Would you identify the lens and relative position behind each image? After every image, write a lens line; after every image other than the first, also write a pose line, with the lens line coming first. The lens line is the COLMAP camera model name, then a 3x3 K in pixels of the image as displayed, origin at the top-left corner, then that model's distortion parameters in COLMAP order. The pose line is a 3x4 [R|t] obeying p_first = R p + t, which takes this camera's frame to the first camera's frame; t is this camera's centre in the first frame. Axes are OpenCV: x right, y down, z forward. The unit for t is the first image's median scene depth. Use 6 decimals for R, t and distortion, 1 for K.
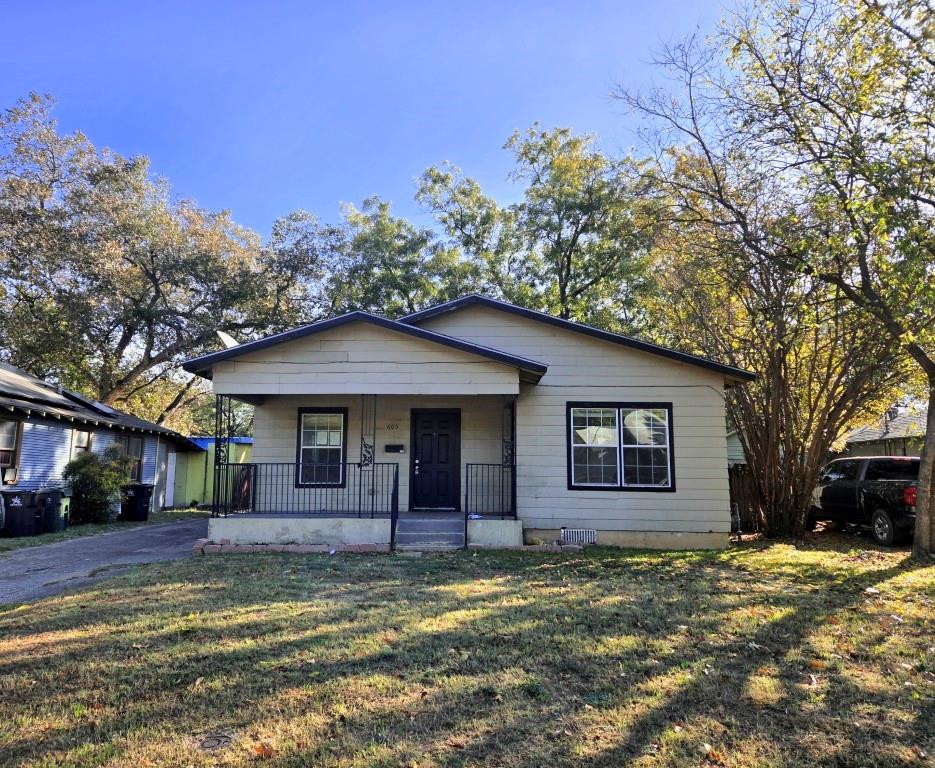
lens RADIAL K [[713.6, 0, 458.7], [0, 713.6, 379.5], [0, 0, 1]] dist [0.015309, 0.003272]
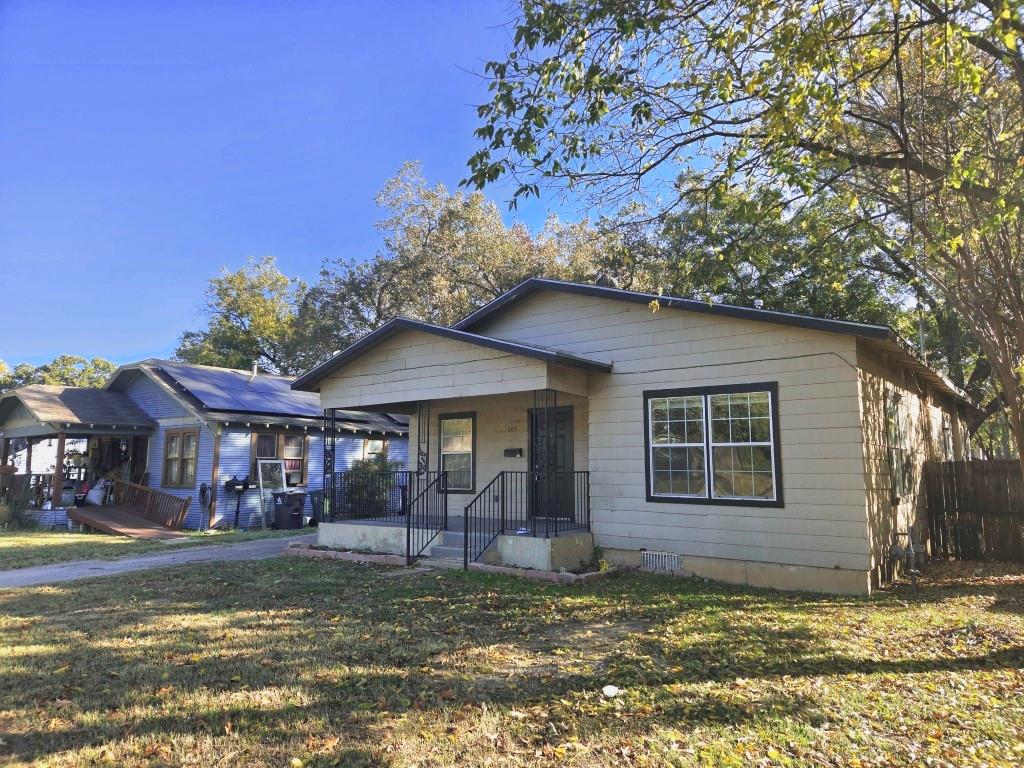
lens RADIAL K [[681.2, 0, 517.1], [0, 681.2, 384.2], [0, 0, 1]] dist [0.009636, 0.000060]
pose [[0.820709, -0.079044, -0.565852, 0.468097], [0.086692, 0.996145, -0.013414, 0.021230], [0.564731, -0.038045, 0.824398, 0.292565]]
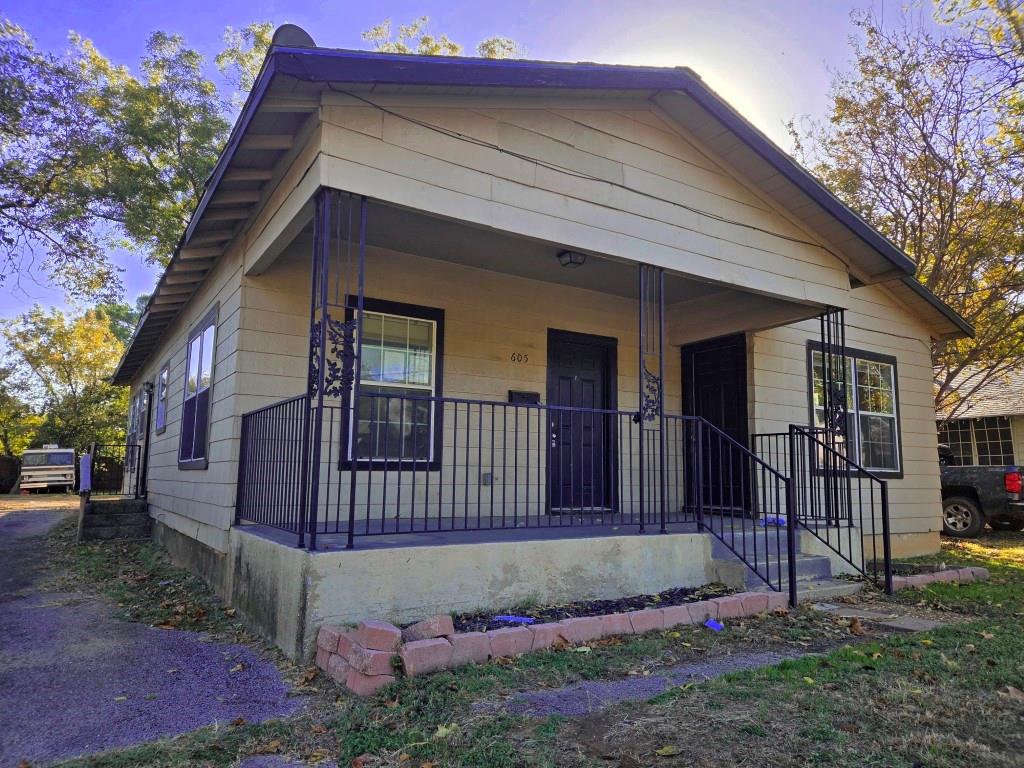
lens RADIAL K [[681.2, 0, 516.5], [0, 681.2, 391.9], [0, 0, 1]] dist [0.009636, 0.000060]
pose [[0.812426, 0.076800, 0.577984, -0.424325], [-0.085969, 0.996231, -0.011535, 0.107872], [-0.576691, -0.040317, 0.815967, 0.644858]]
